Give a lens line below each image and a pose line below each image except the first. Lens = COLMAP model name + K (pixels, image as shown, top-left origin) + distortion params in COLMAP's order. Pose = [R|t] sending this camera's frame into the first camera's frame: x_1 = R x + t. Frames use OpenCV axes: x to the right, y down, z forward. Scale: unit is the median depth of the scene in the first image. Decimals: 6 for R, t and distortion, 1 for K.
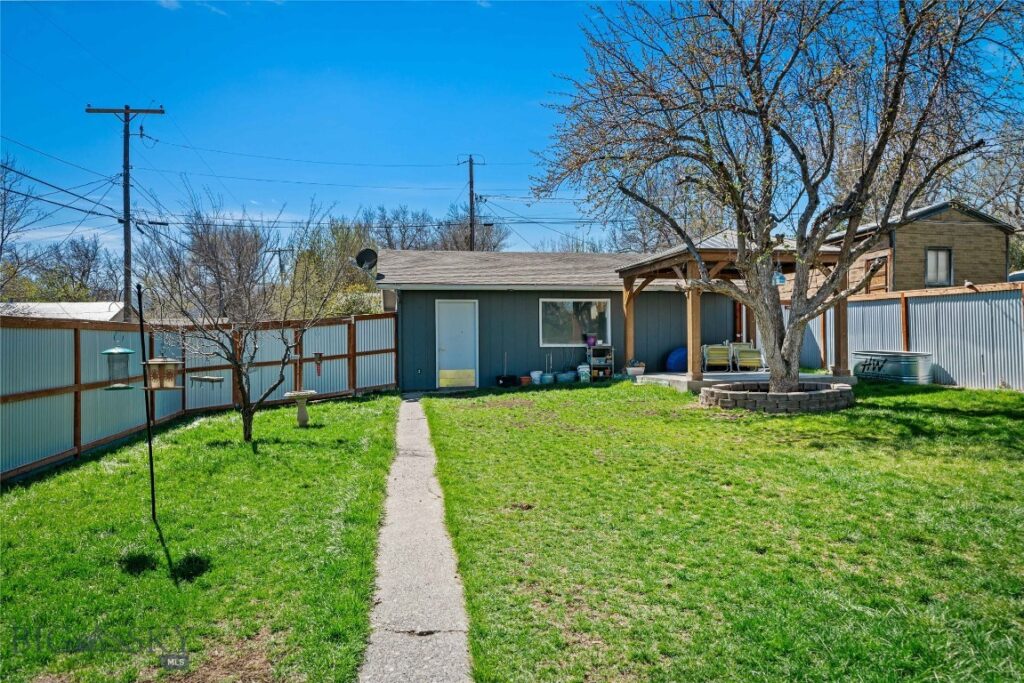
lens RADIAL K [[709.1, 0, 510.9], [0, 709.1, 348.3], [0, 0, 1]] dist [0.000587, 0.000189]
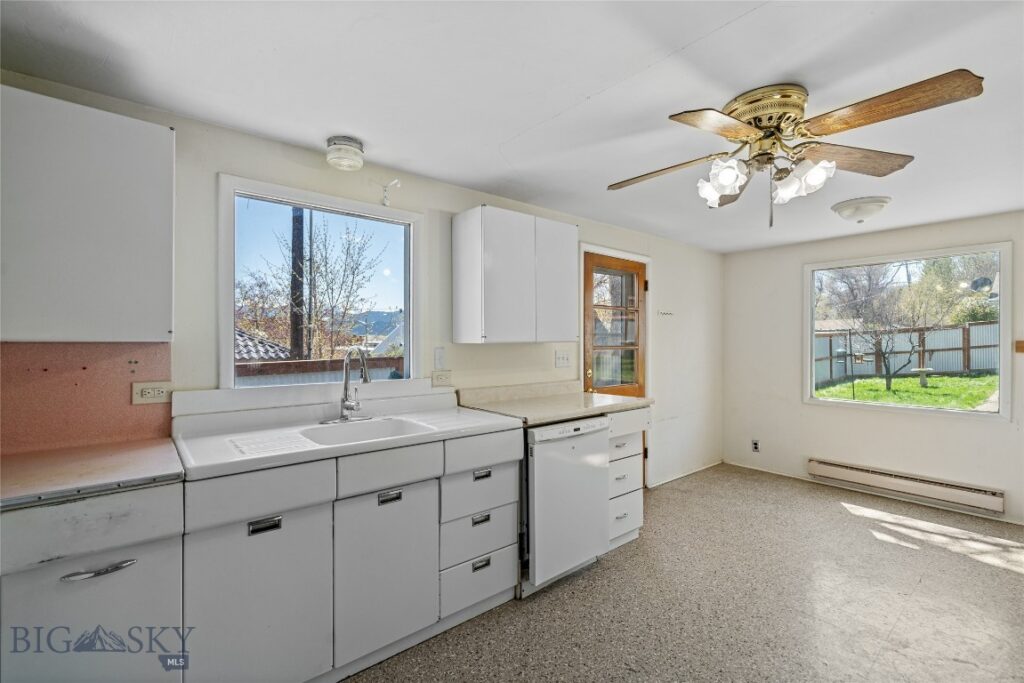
lens RADIAL K [[450.6, 0, 510.2], [0, 450.6, 341.0], [0, 0, 1]] dist [0.000523, 0.000053]
pose [[0.509558, 0.003559, -0.860429, 0.134310], [0.003849, 0.999972, 0.006415, -0.018386], [0.860428, -0.006580, 0.509530, -0.421754]]
